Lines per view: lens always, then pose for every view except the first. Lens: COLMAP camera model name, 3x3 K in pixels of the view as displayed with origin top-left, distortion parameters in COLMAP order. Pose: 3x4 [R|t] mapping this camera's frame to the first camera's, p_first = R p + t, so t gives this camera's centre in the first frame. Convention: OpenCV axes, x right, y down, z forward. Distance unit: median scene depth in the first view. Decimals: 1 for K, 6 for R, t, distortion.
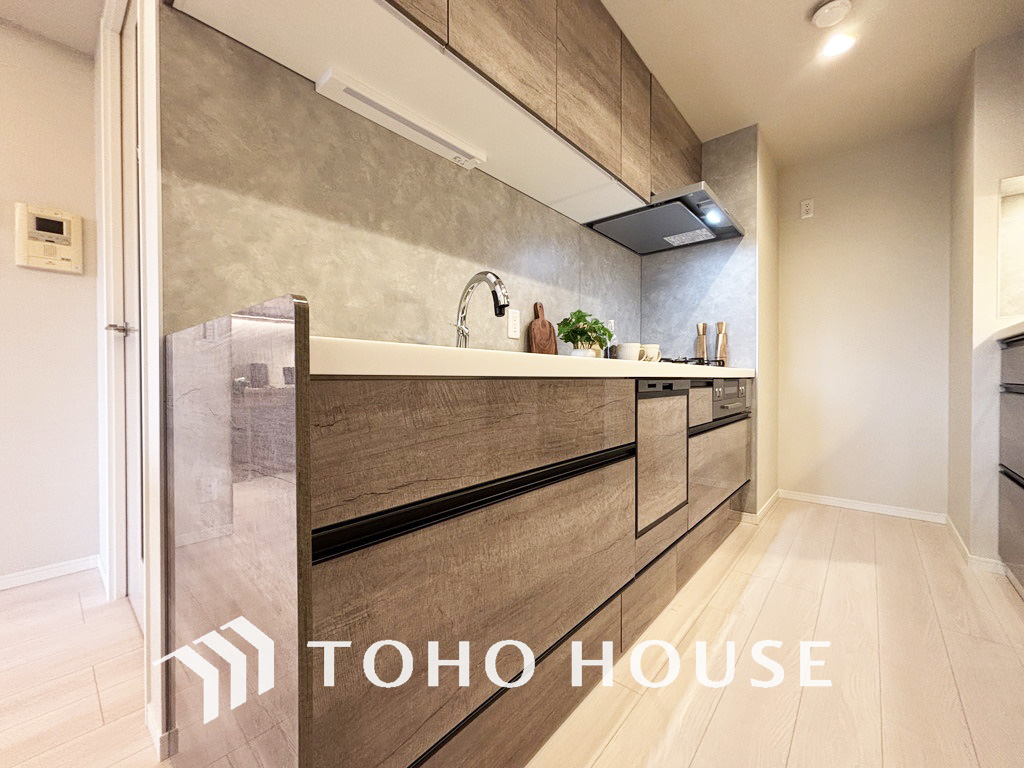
lens RADIAL K [[409.6, 0, 507.9], [0, 409.6, 383.7], [0, 0, 1]] dist [-0.000629, -0.000325]
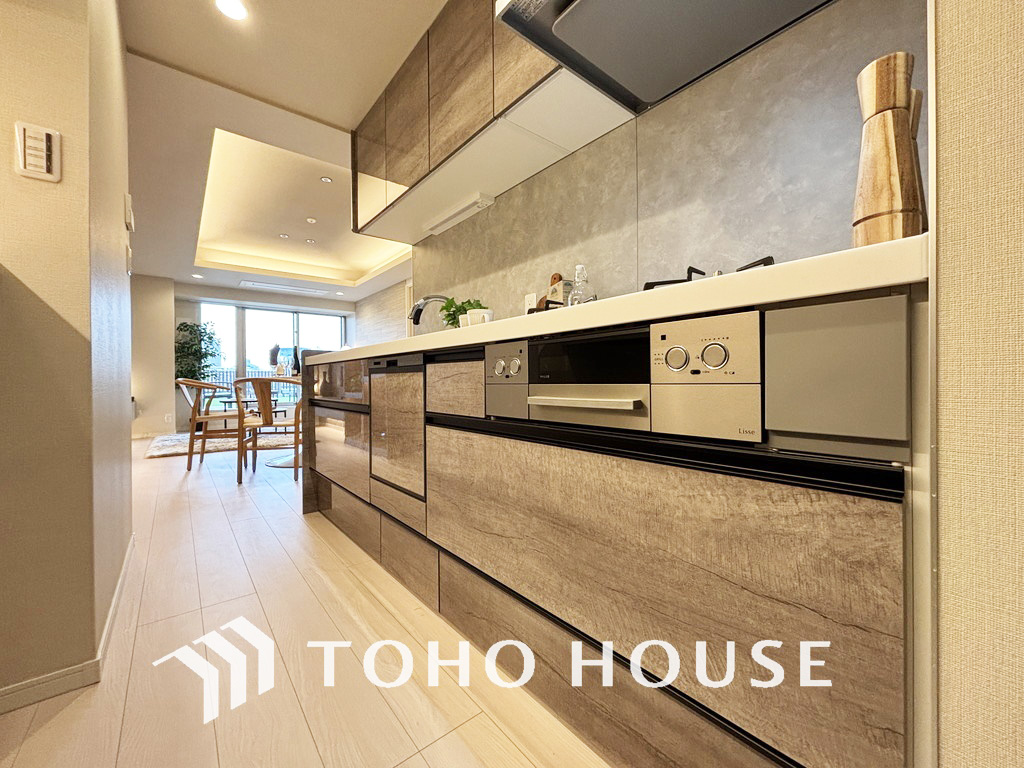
lens RADIAL K [[409.6, 0, 507.9], [0, 409.6, 383.7], [0, 0, 1]] dist [-0.000629, -0.000325]
pose [[-0.176486, 0.035047, -0.983679, 1.308537], [0.012345, 0.999366, 0.033391, 0.026688], [0.984226, -0.006250, -0.176806, 1.355624]]
